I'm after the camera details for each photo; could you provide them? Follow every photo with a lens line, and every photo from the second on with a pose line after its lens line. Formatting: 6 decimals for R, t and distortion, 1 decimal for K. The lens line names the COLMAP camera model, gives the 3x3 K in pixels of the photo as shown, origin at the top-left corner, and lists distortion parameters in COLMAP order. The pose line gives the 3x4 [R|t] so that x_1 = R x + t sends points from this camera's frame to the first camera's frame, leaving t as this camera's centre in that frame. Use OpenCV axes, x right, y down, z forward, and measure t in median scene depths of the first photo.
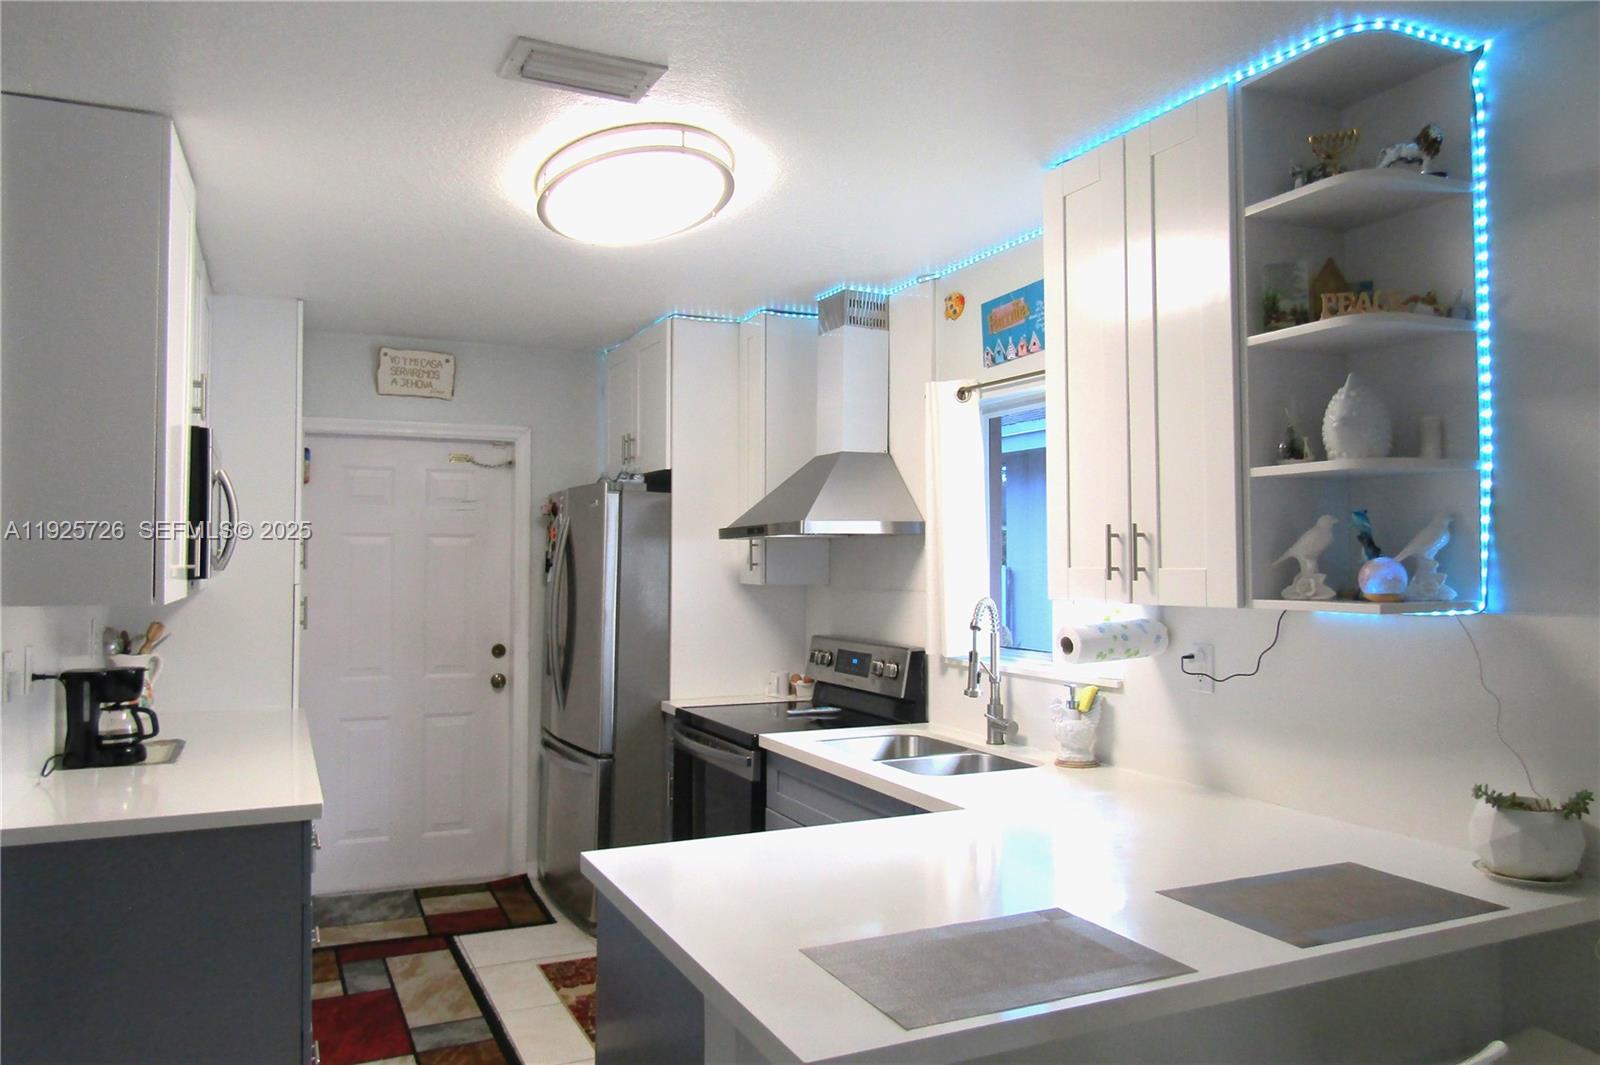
lens RADIAL K [[1145.2, 0, 800.0], [0, 1145.2, 532.5], [0, 0, 1]] dist [0.003992, -0.006139]
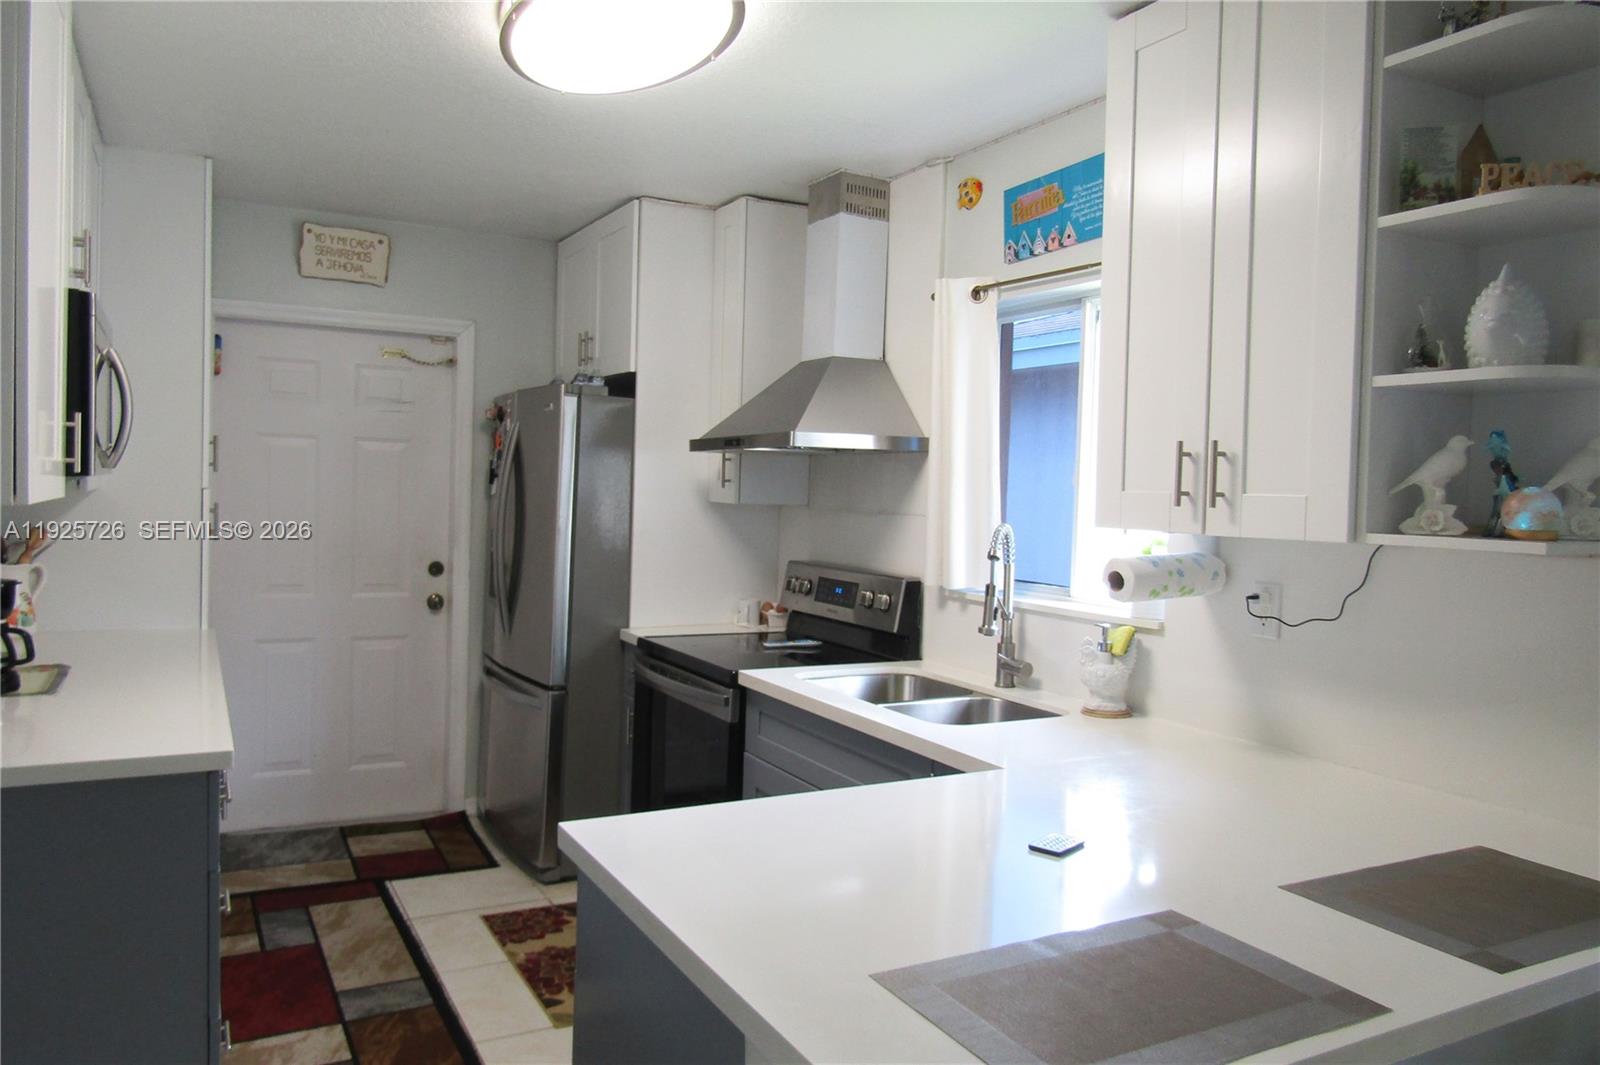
lens RADIAL K [[1145.2, 0, 800.0], [0, 1145.2, 532.5], [0, 0, 1]] dist [0.003992, -0.006139]
pose [[0.997836, 0.025987, 0.060397, -0.043492], [-0.029923, 0.997423, 0.065210, 0.009459], [-0.058547, -0.066876, 0.996042, 0.113774]]
